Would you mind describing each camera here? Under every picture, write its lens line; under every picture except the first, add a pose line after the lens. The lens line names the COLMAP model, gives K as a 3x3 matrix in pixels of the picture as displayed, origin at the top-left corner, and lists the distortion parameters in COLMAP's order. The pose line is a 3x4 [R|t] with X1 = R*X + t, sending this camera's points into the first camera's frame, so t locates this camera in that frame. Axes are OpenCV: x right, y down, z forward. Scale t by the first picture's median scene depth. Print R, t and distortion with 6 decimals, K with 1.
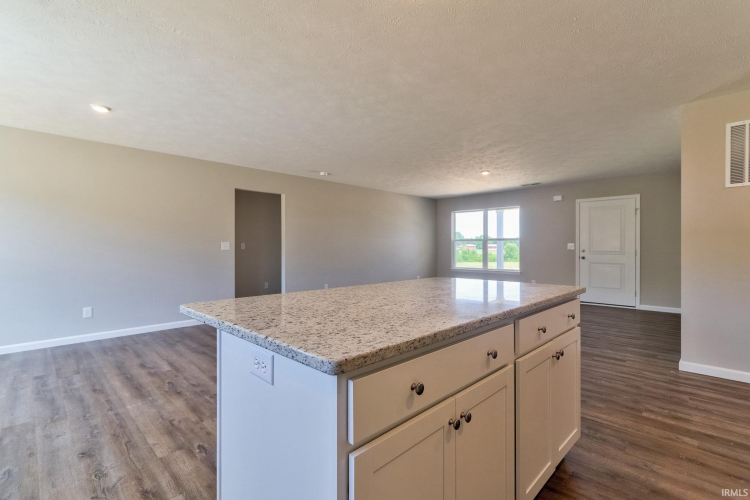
lens RADIAL K [[349.4, 0, 375.0], [0, 349.4, 250.0], [0, 0, 1]] dist [0.003774, 0.001192]
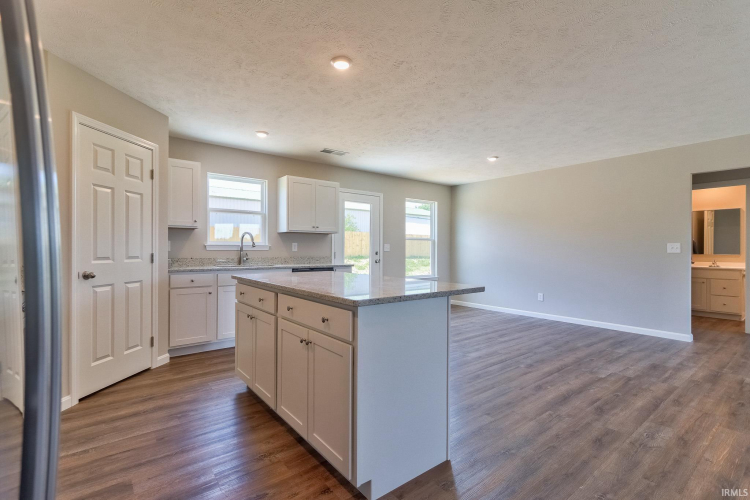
lens RADIAL K [[341.9, 0, 363.6], [0, 341.9, 250.7], [0, 0, 1]] dist [0.000002, -0.000019]
pose [[-0.134439, 0.003802, -0.990915, 0.762718], [-0.009255, 0.999944, 0.005092, -0.004108], [0.990879, 0.009855, -0.134396, 0.630083]]
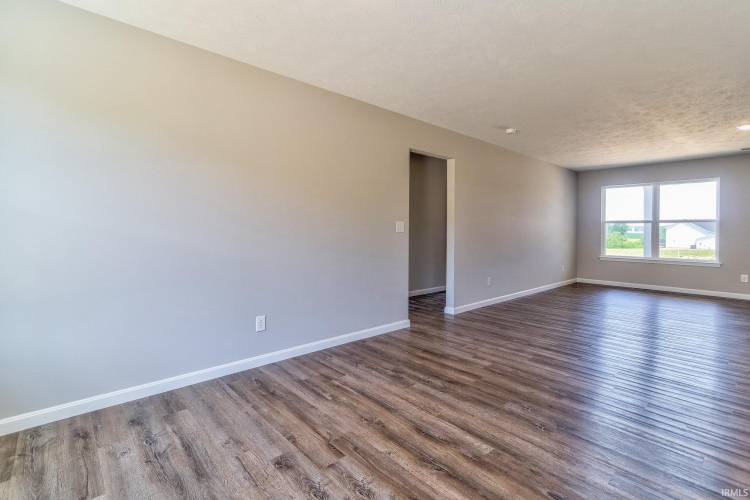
lens RADIAL K [[349.4, 0, 372.3], [0, 349.4, 250.7], [0, 0, 1]] dist [-0.023174, -0.000045]
pose [[0.997538, 0.006923, -0.069783, -0.712577], [-0.003629, 0.998878, 0.047224, 0.005214], [0.070032, -0.046855, 0.996444, 0.444380]]
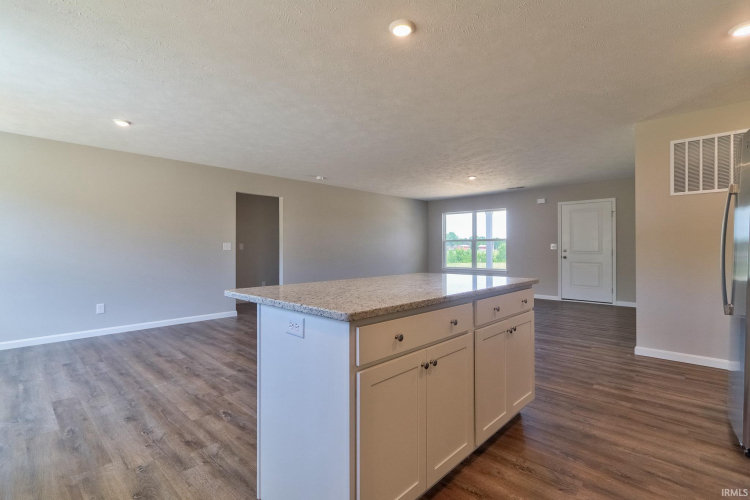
lens RADIAL K [[356.8, 0, 376.6], [0, 356.8, 247.6], [0, 0, 1]] dist [0.008143, 0.000165]
pose [[0.999688, -0.000883, 0.024951, -0.004538], [0.001088, 0.999966, -0.008205, 0.002414], [-0.024943, 0.008230, 0.999655, -0.149232]]
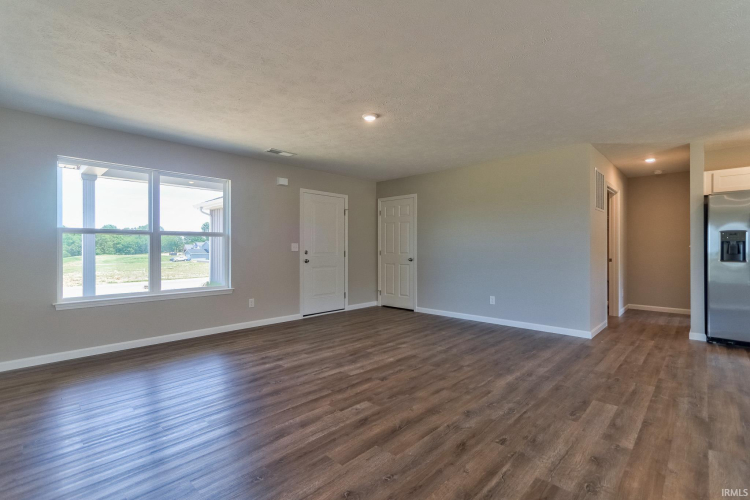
lens RADIAL K [[349.4, 0, 375.0], [0, 349.4, 250.0], [0, 0, 1]] dist [0.003774, 0.001192]
pose [[-0.035854, -0.004306, 0.999348, -0.481440], [0.007484, 0.999962, 0.004577, -0.013602], [-0.999329, 0.007644, -0.035821, 1.867778]]
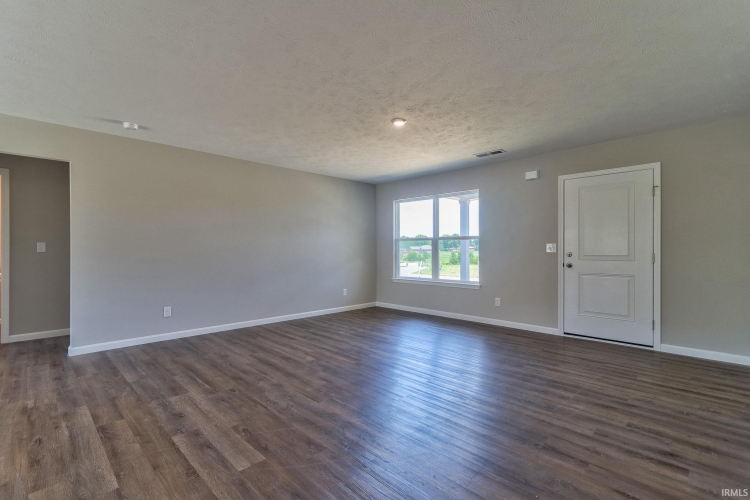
lens RADIAL K [[350.6, 0, 365.3], [0, 350.6, 251.5], [0, 0, 1]] dist [-0.001952, -0.000530]
pose [[0.999942, 0.000423, -0.010755, 0.483219], [-0.000456, 0.999995, -0.003001, -0.003567], [0.010753, 0.003005, 0.999938, 0.748651]]
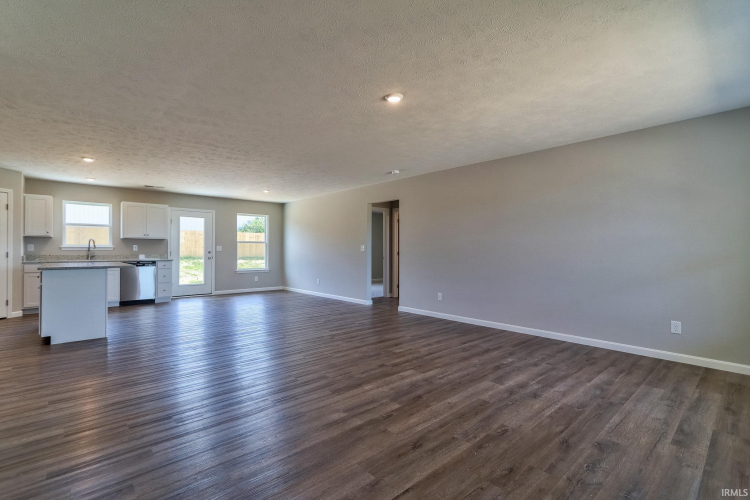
lens RADIAL K [[341.3, 0, 361.2], [0, 341.3, 249.9], [0, 0, 1]] dist [0.004063, 0.000542]
pose [[-0.073565, 0.000705, -0.997290, 1.478968], [-0.008072, 0.999967, 0.001302, -0.013509], [0.997258, 0.008146, -0.073556, 1.825559]]
